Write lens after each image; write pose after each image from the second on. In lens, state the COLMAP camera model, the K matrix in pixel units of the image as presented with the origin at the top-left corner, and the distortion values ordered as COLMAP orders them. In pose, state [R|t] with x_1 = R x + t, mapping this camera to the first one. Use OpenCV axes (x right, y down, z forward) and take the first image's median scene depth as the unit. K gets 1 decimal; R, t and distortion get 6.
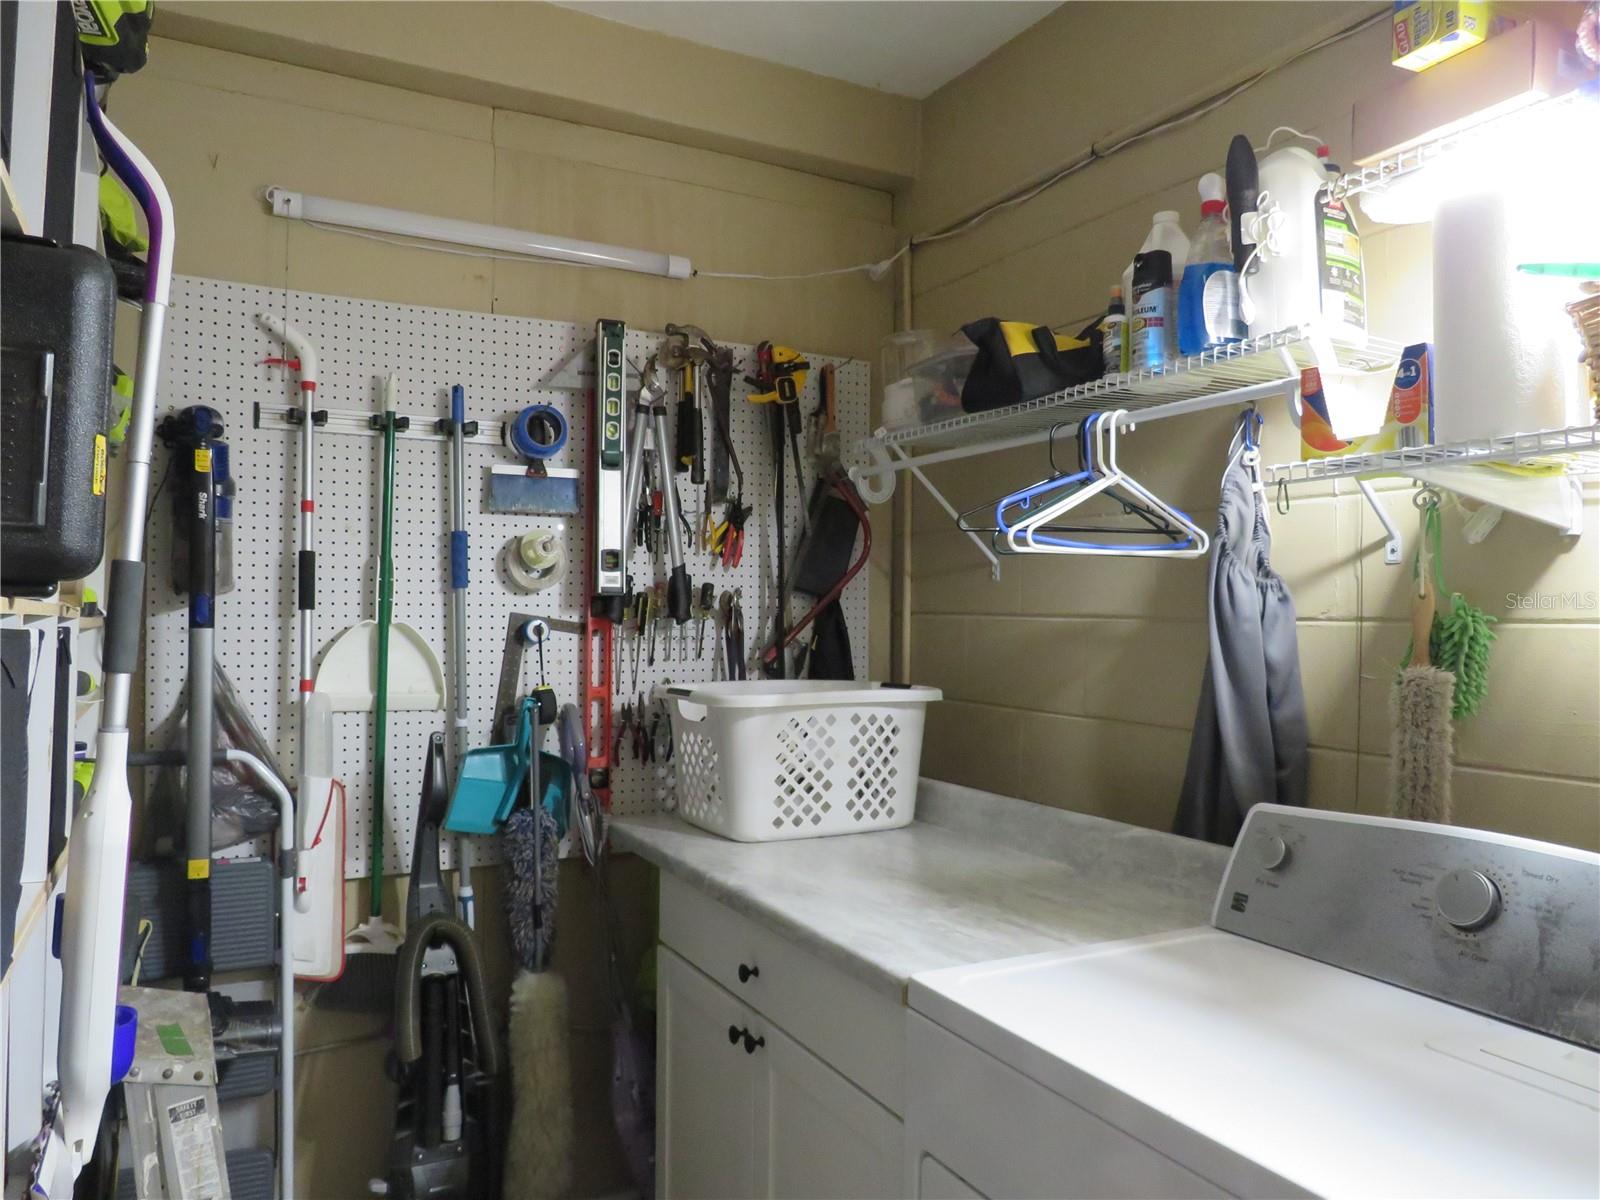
lens RADIAL K [[1128.4, 0, 800.0], [0, 1128.4, 600.0], [0, 0, 1]] dist [-0.047397, 0.029807]
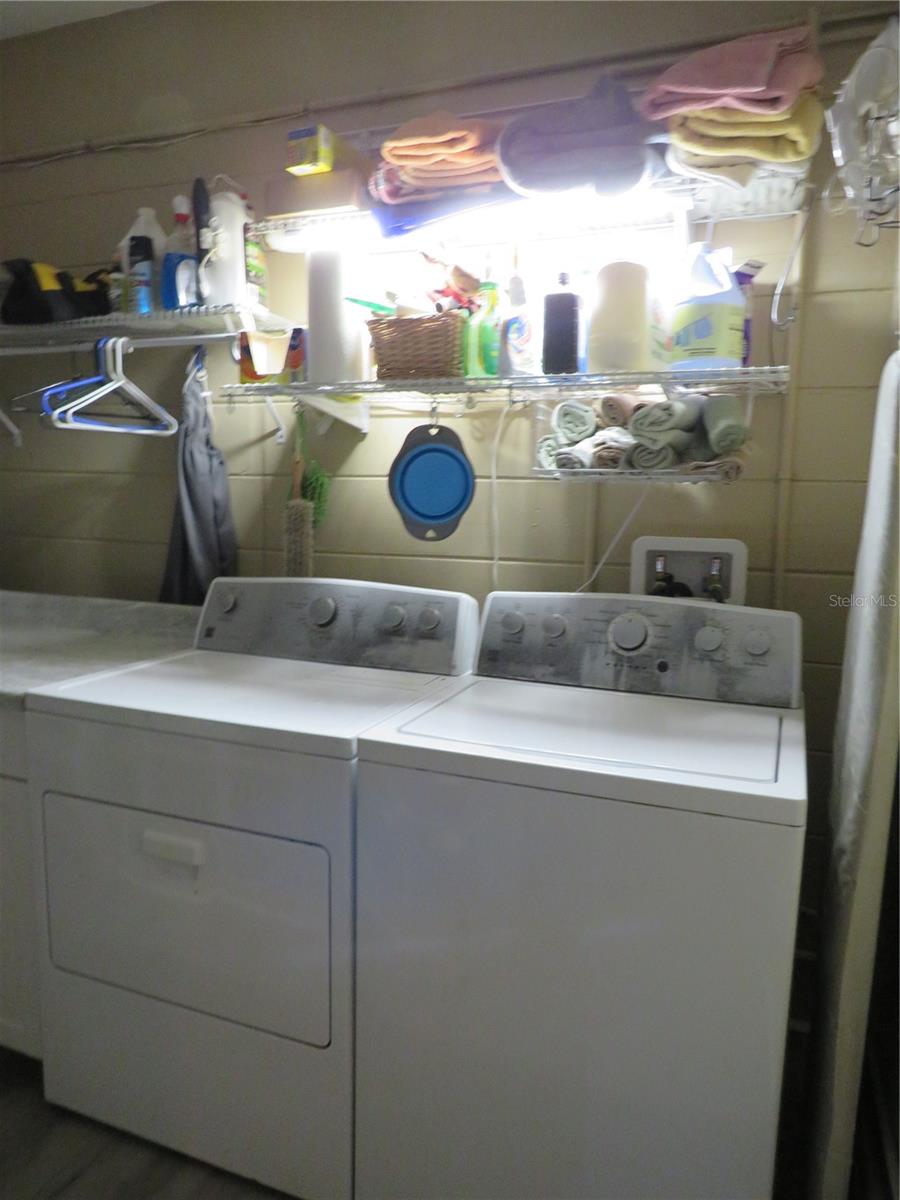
lens RADIAL K [[803.2, 0, 450.0], [0, 803.2, 600.0], [0, 0, 1]] dist [-0.001066, 0.002330]
pose [[0.751226, -0.088965, 0.654022, -0.147944], [-0.017982, 0.987748, 0.155015, 0.011325], [-0.659800, -0.128212, 0.740422, -0.193172]]
